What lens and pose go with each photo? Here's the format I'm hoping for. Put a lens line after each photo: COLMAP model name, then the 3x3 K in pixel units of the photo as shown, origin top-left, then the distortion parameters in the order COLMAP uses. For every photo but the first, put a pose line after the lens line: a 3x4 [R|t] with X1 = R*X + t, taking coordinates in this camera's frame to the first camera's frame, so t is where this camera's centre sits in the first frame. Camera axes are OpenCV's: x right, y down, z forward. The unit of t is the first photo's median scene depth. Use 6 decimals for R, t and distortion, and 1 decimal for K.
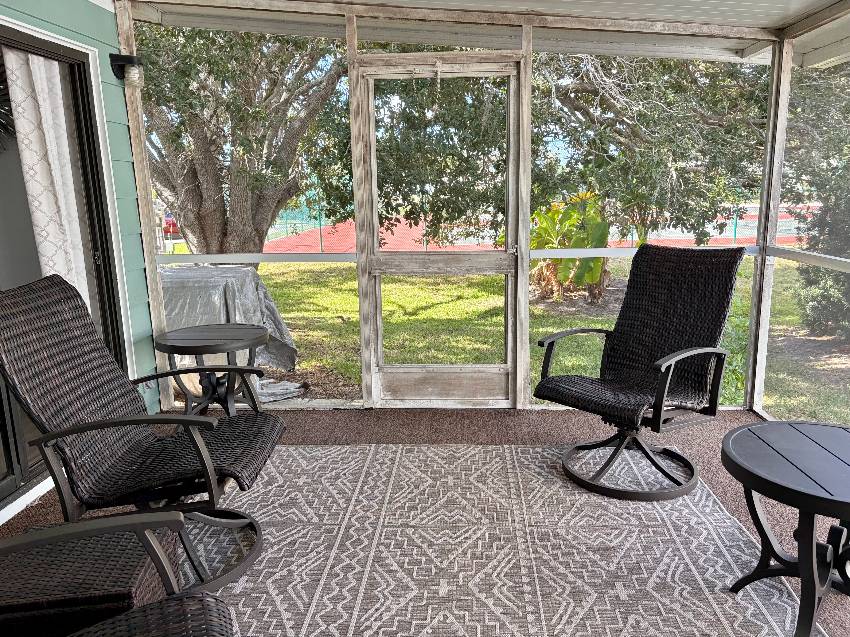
lens RADIAL K [[650.0, 0, 426.7], [0, 650.0, 319.8], [0, 0, 1]] dist [0.056485, -0.047021]
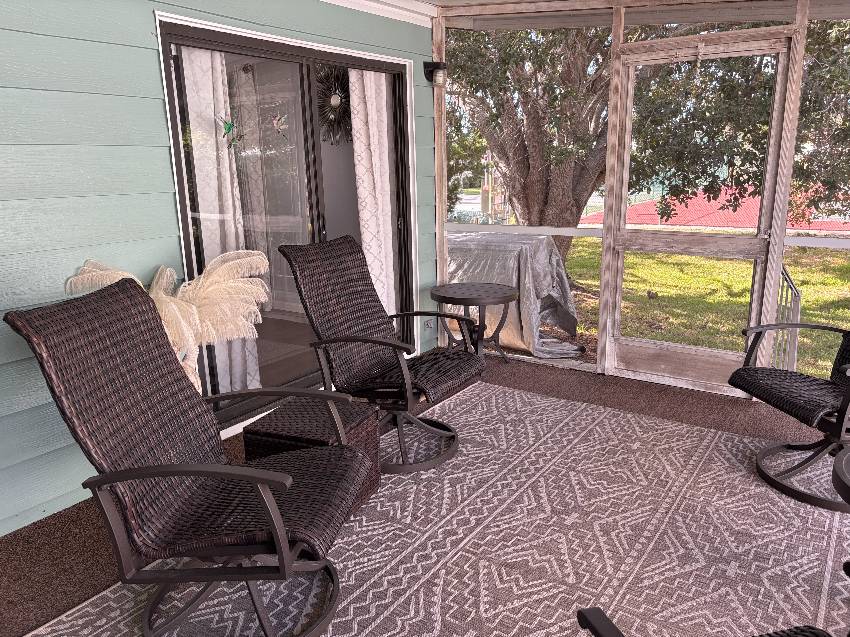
lens RADIAL K [[650.0, 0, 424.8], [0, 650.0, 321.6], [0, 0, 1]] dist [0.056485, -0.047021]
pose [[0.854592, 0.131517, -0.502370, 0.219554], [-0.103710, 0.991134, 0.083048, -0.011060], [0.508838, -0.018872, 0.860655, -0.096559]]
